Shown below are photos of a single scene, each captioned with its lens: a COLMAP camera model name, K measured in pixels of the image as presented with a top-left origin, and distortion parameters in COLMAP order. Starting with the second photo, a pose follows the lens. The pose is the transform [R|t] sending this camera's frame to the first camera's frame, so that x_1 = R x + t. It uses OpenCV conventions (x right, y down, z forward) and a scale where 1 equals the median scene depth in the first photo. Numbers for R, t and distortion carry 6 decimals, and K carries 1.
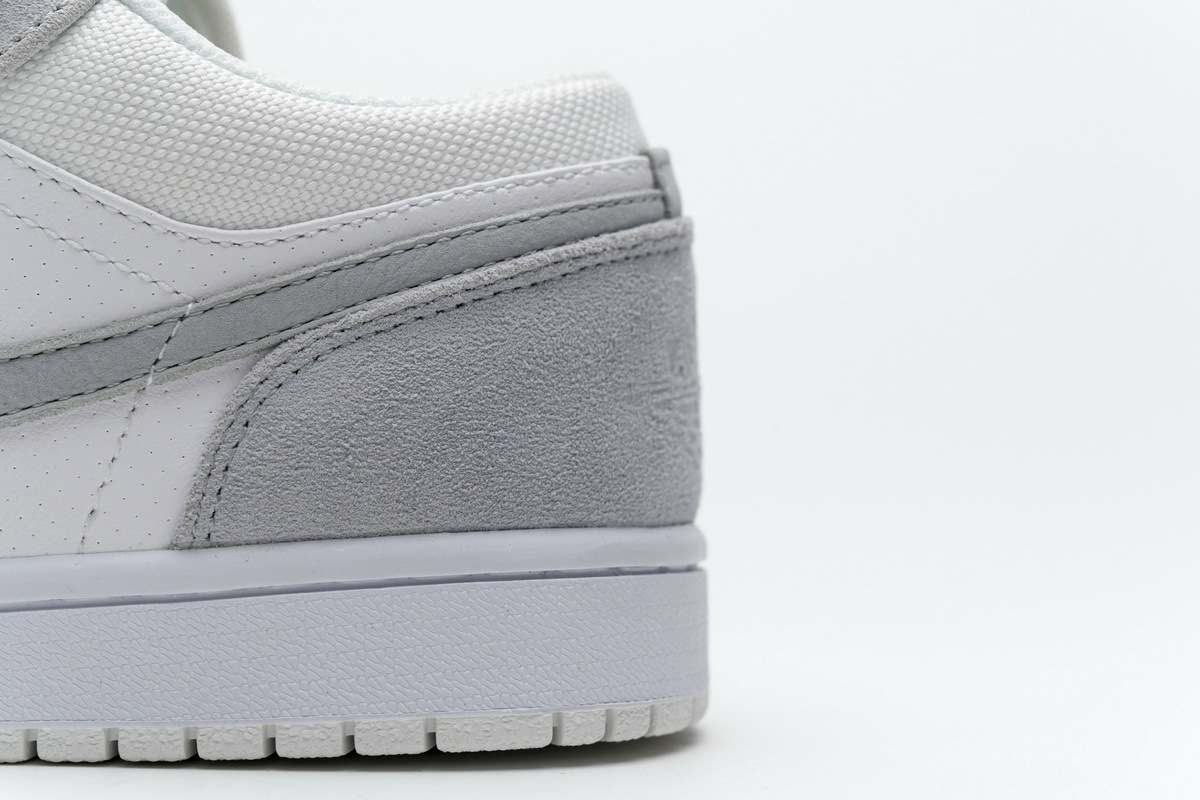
lens RADIAL K [[2436.1, 0, 600.0], [0, 2436.1, 400.0], [0, 0, 1]] dist [-0.013393, 0.041678]
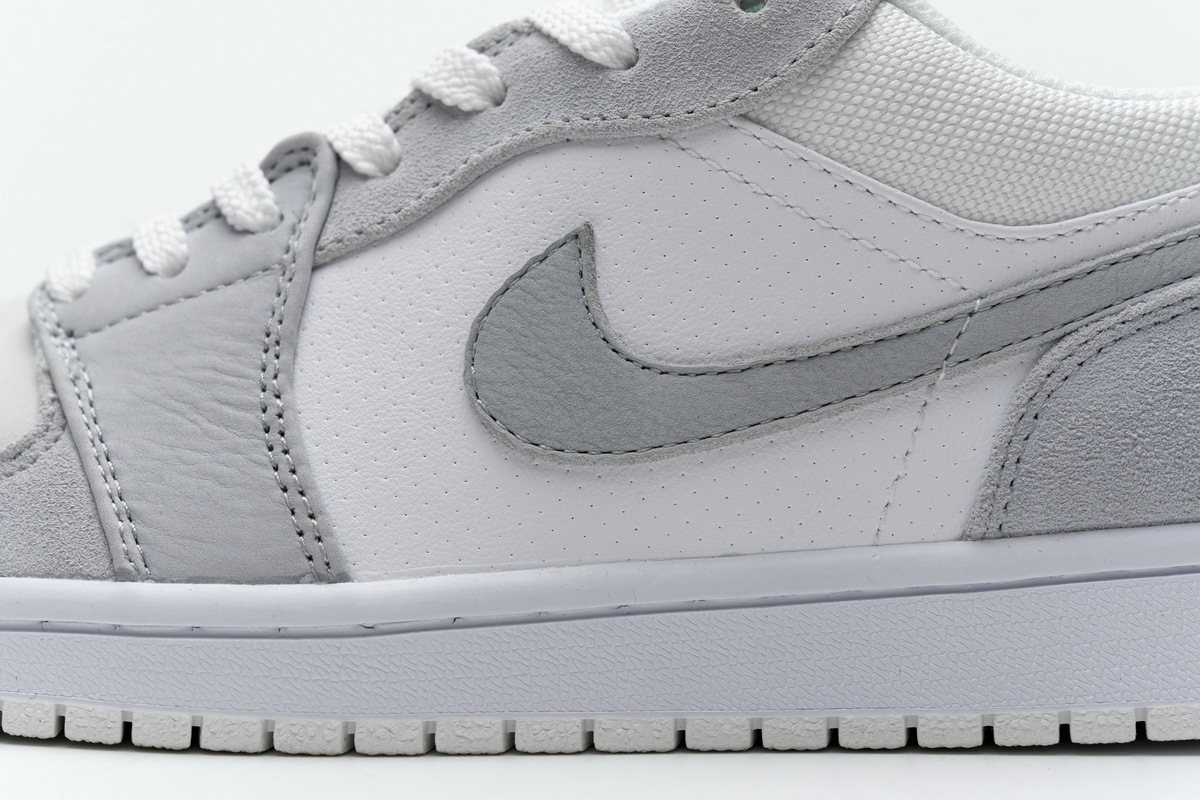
lens RADIAL K [[2436.1, 0, 600.0], [0, 2436.1, 400.0], [0, 0, 1]] dist [-0.013393, 0.041678]
pose [[0.995315, -0.017936, -0.095004, -0.229492], [0.018370, 0.999824, 0.003705, -0.004088], [0.094921, -0.005433, 0.995470, -0.030905]]
